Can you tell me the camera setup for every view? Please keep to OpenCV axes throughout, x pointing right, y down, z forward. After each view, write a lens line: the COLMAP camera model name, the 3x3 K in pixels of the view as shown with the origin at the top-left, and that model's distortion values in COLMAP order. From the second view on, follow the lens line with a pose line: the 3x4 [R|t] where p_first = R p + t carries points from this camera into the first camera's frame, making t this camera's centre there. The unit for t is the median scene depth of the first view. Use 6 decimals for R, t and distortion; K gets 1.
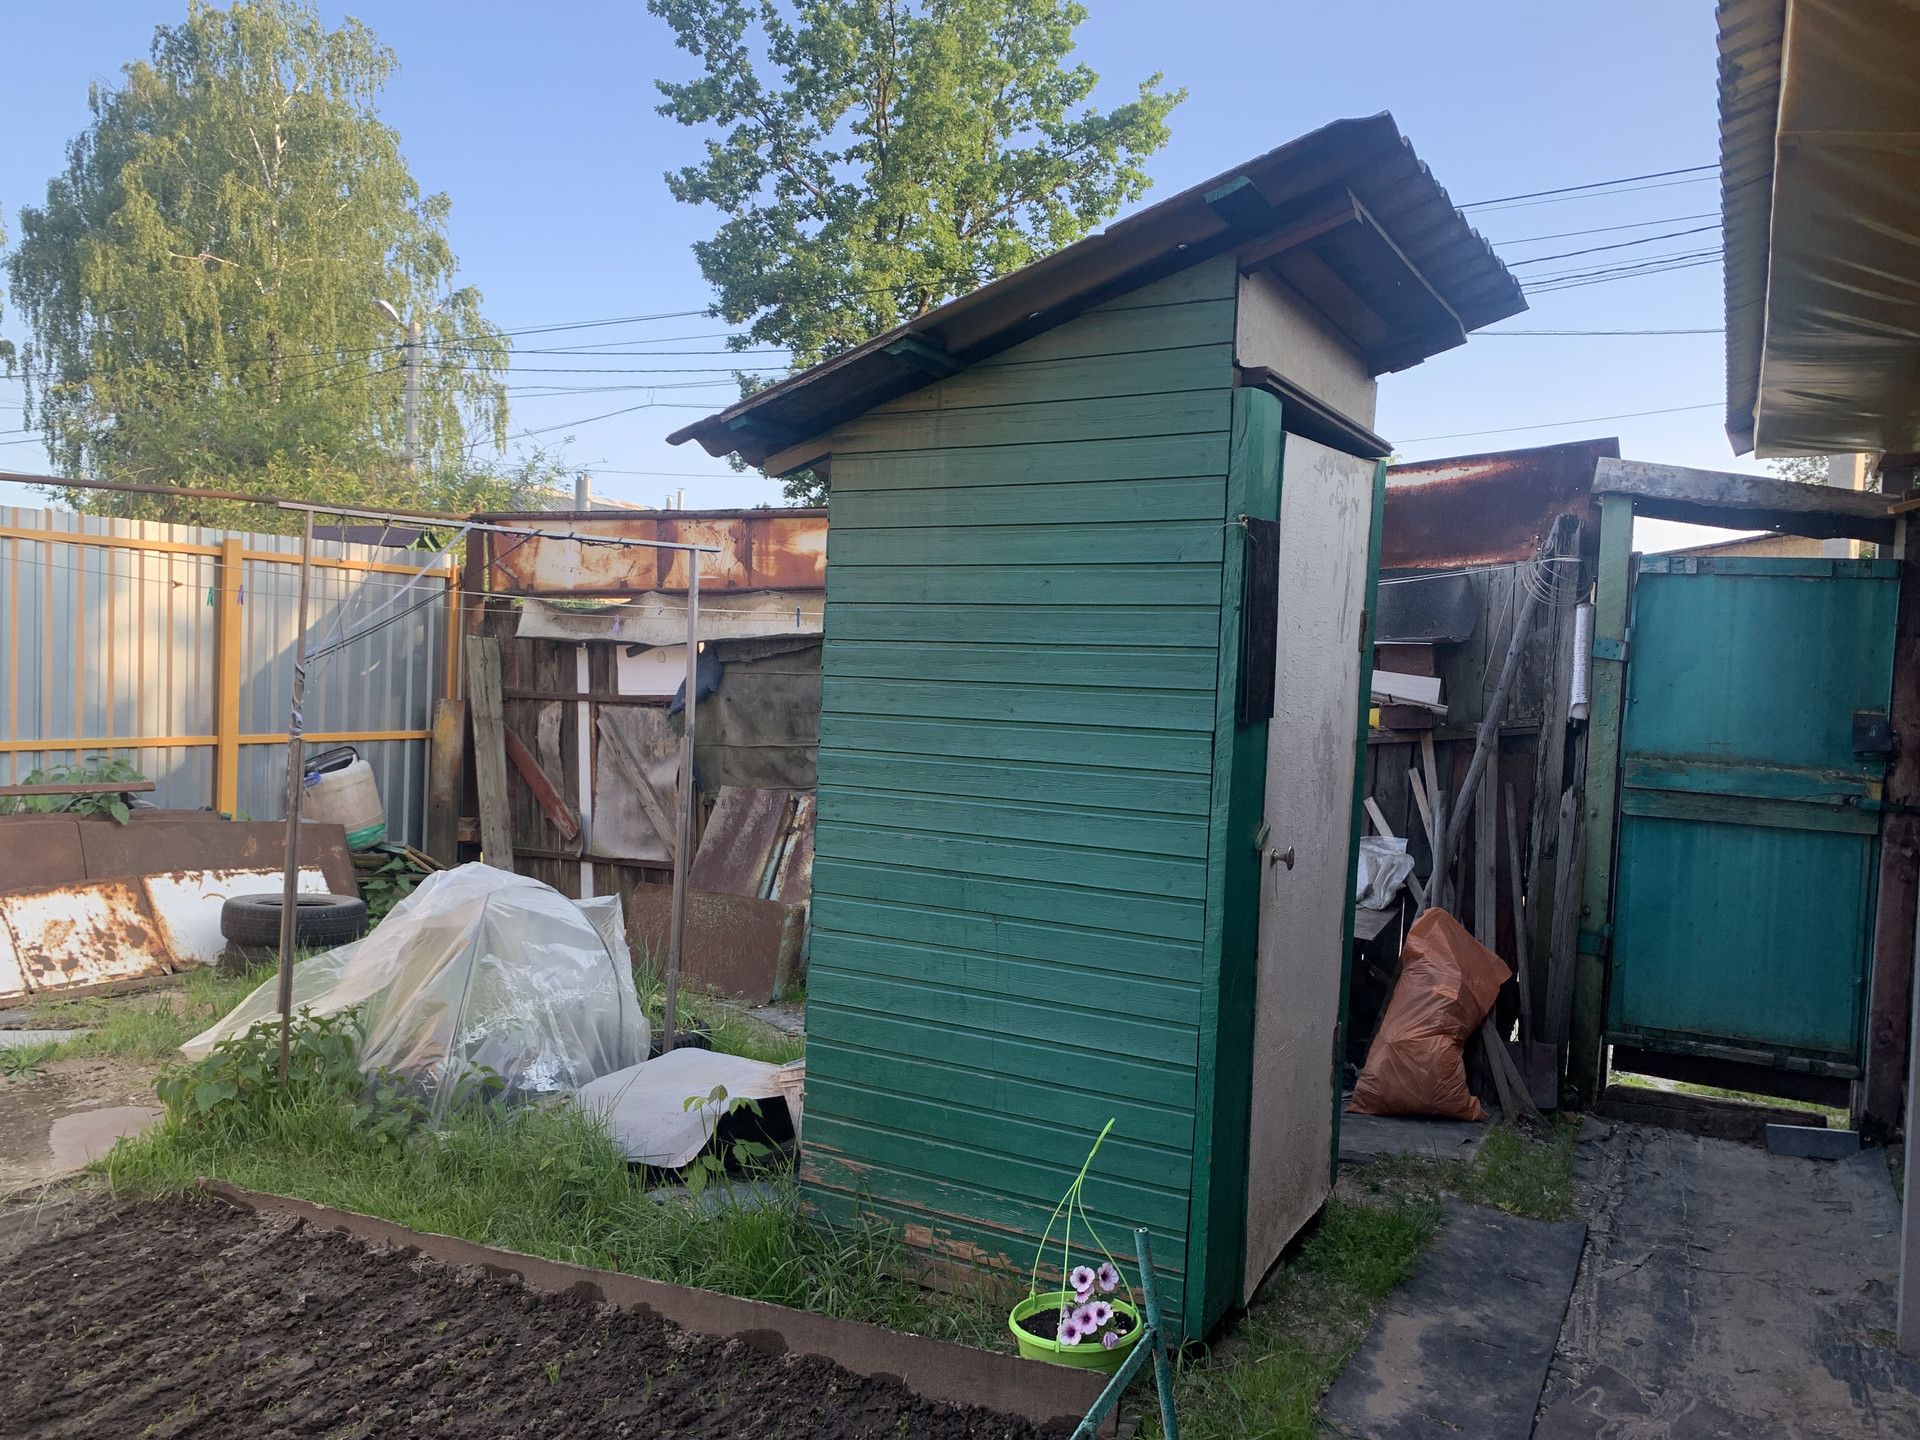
lens RADIAL K [[1440.4, 0, 961.1], [0, 1440.4, 725.0], [0, 0, 1]] dist [0.023358, -0.026227]
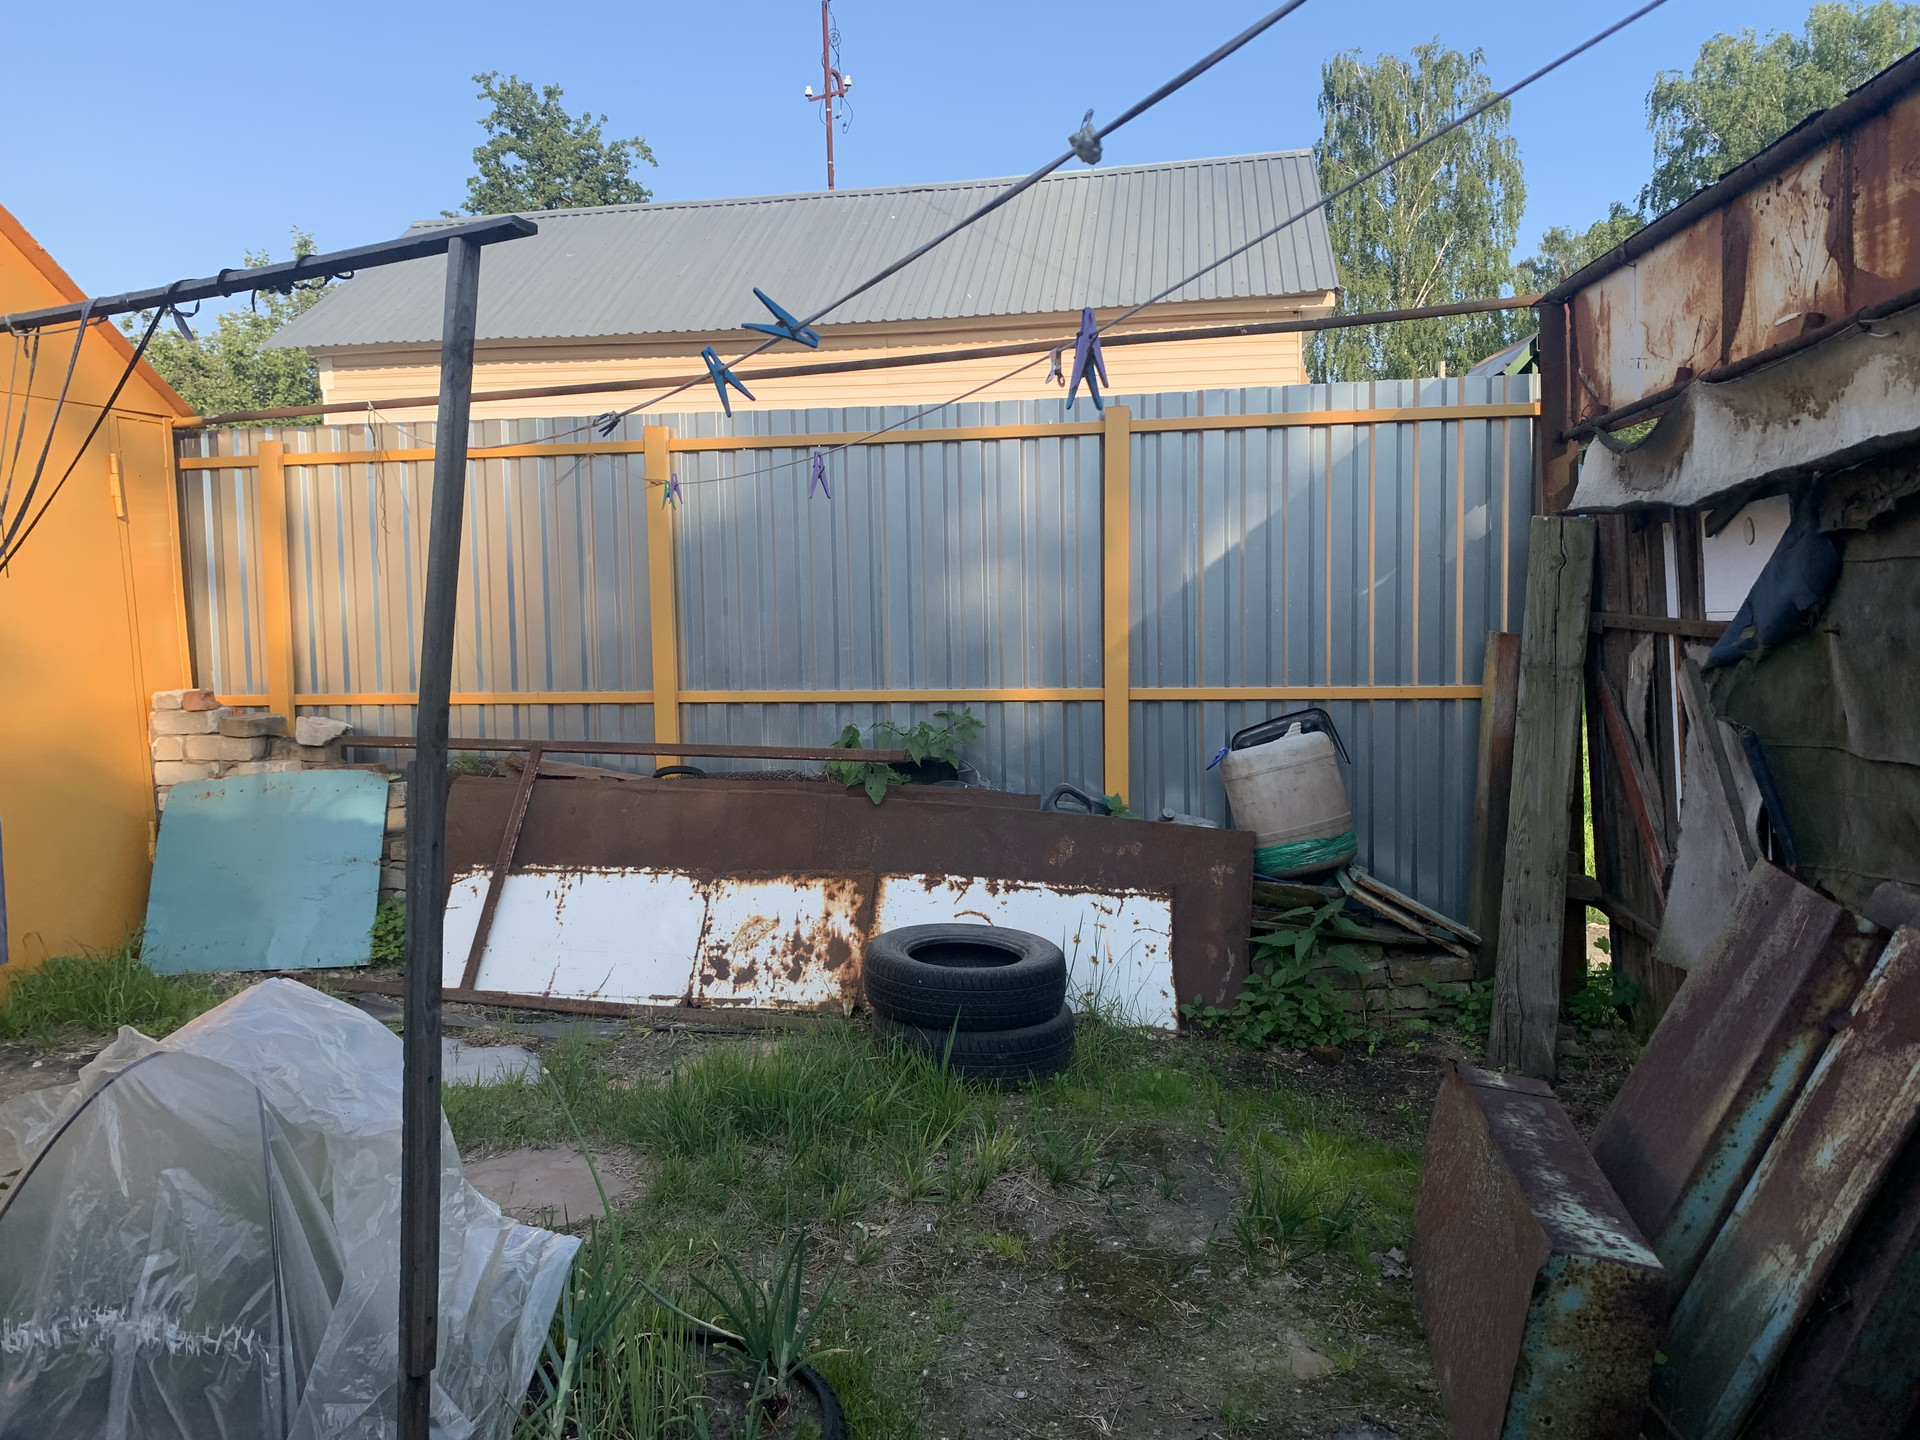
lens RADIAL K [[1440.4, 0, 953.4], [0, 1440.4, 713.2], [0, 0, 1]] dist [0.023358, -0.026227]
pose [[0.332921, 0.049663, -0.941646, 0.152200], [-0.005015, 0.998691, 0.050899, -0.018195], [0.942942, -0.012223, 0.332734, 0.809651]]
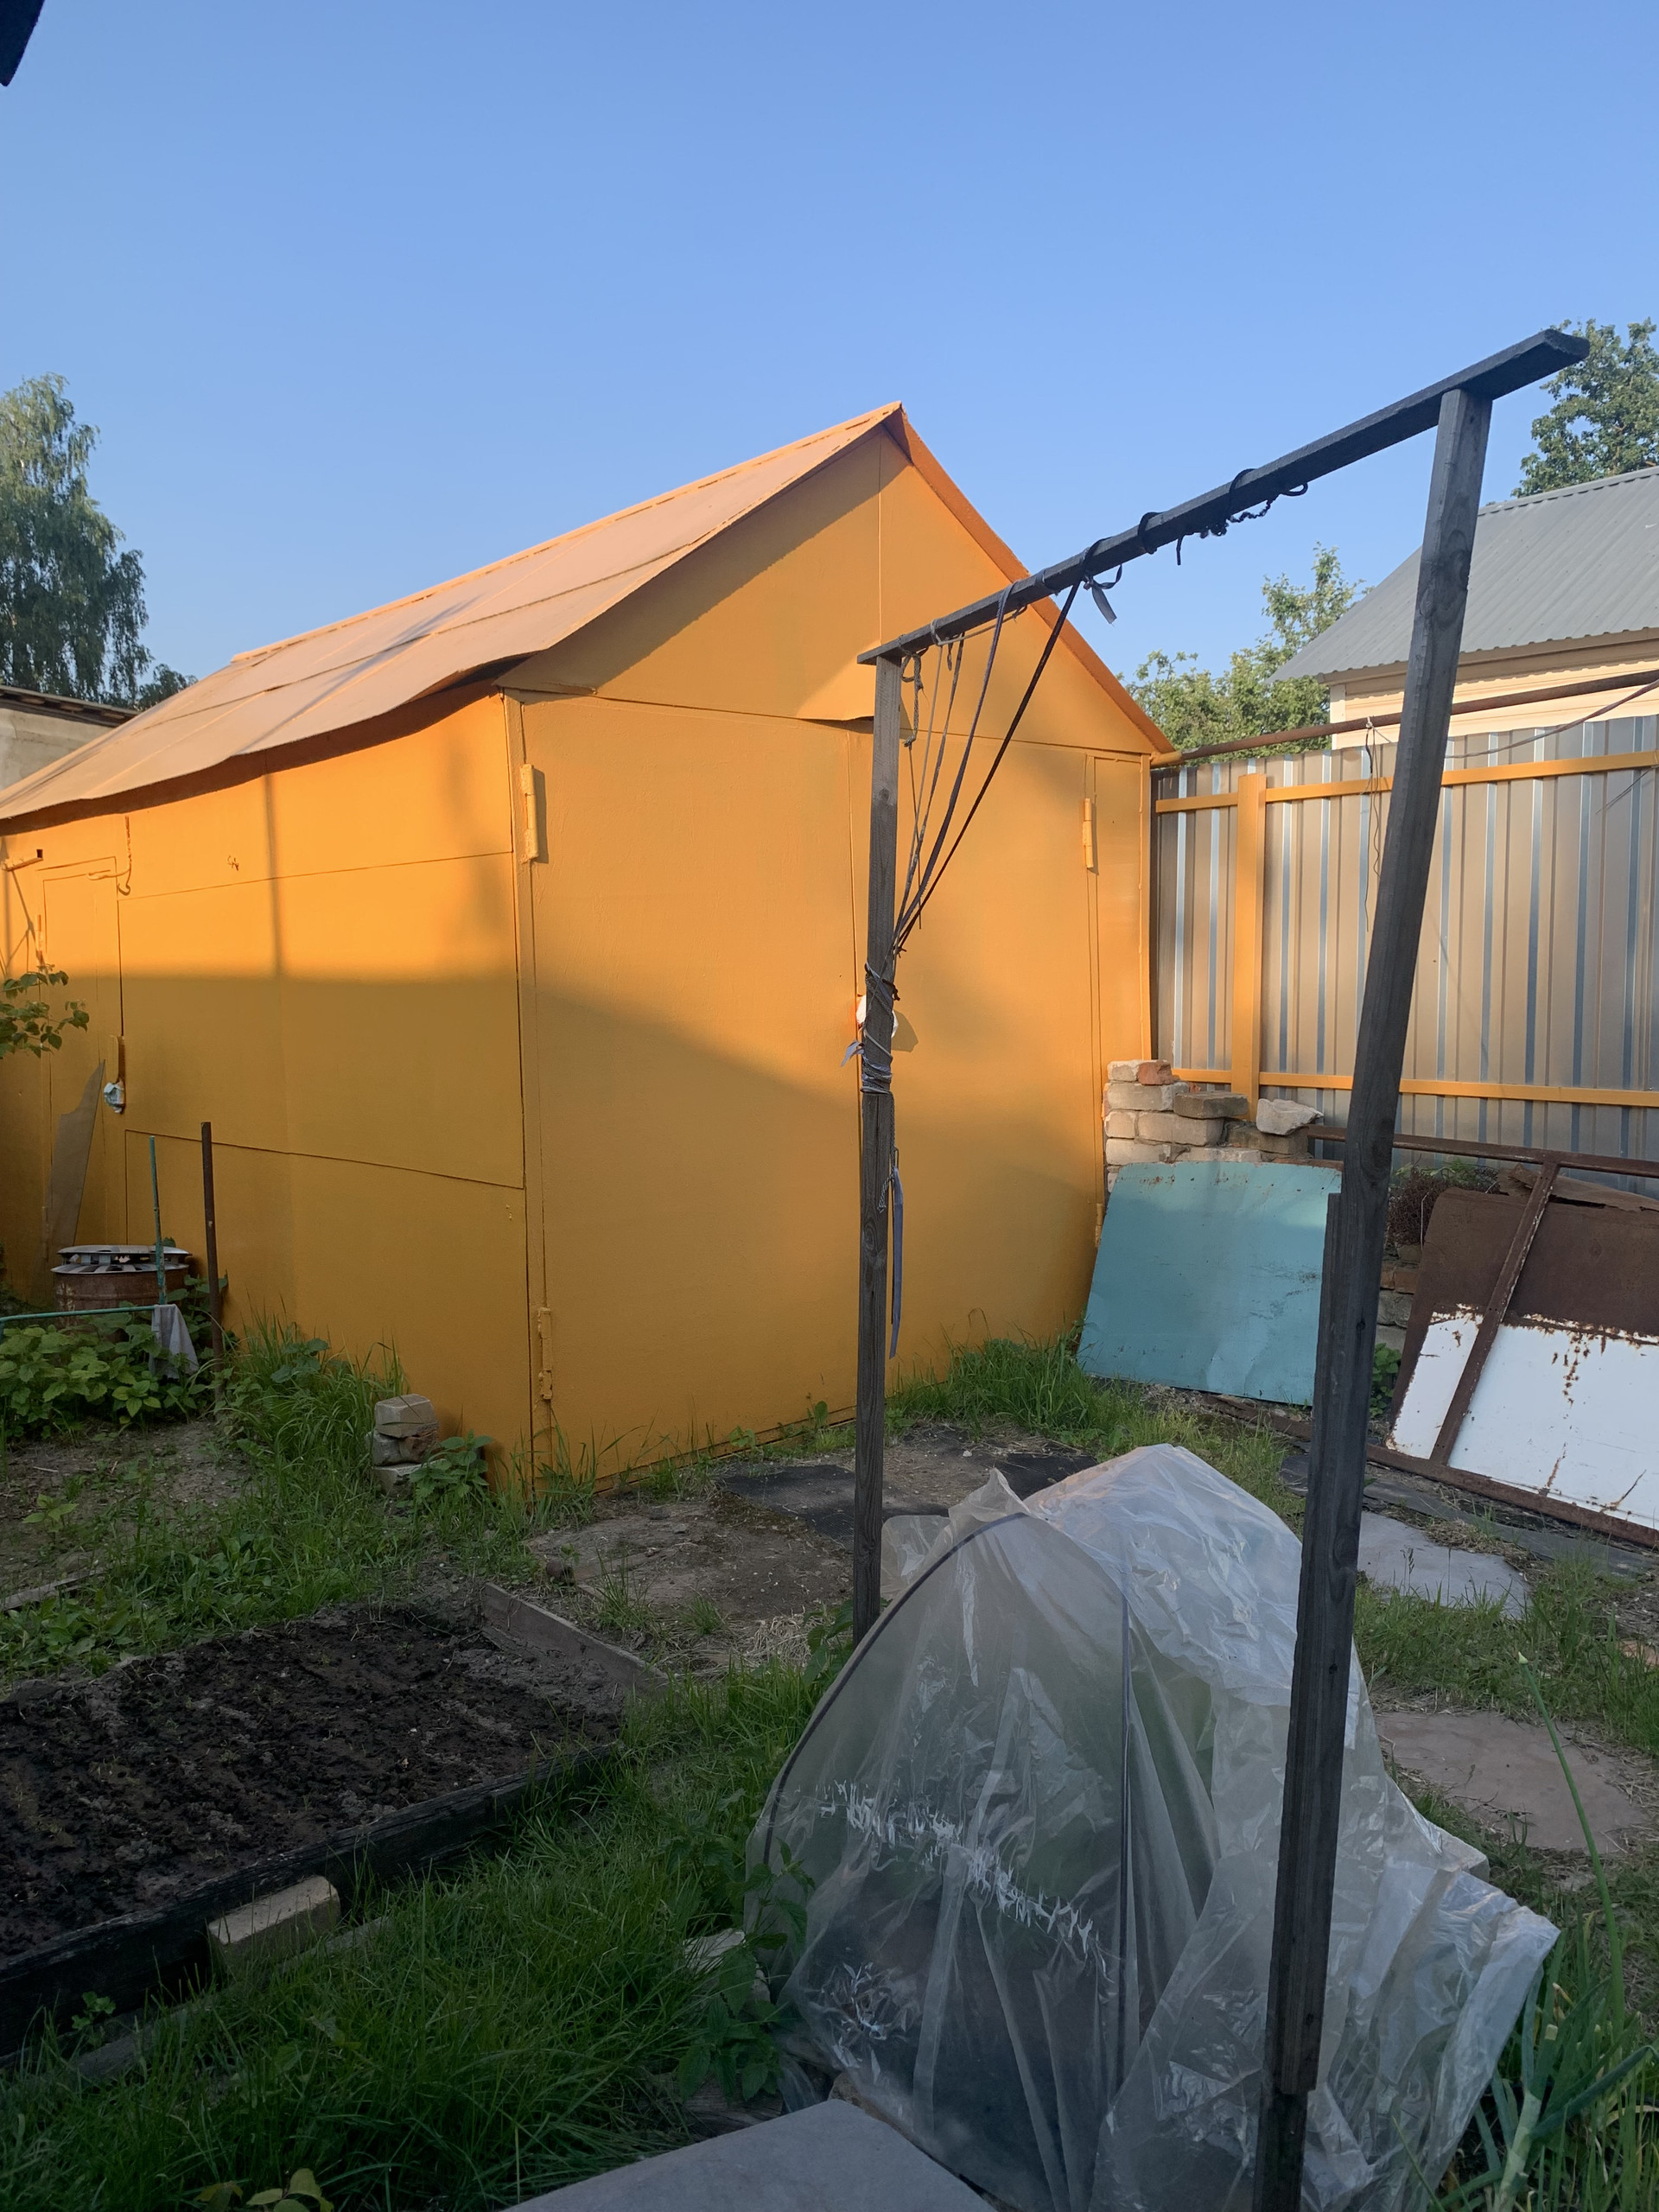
lens RADIAL K [[1659.5, 0, 834.4], [0, 1659.5, 1066.8], [0, 0, 1]] dist [0.023358, -0.026227]
pose [[-0.350820, 0.032513, -0.935878, 0.077840], [-0.037941, 0.998083, 0.048897, -0.018927], [0.935674, 0.052662, -0.348914, 0.817593]]
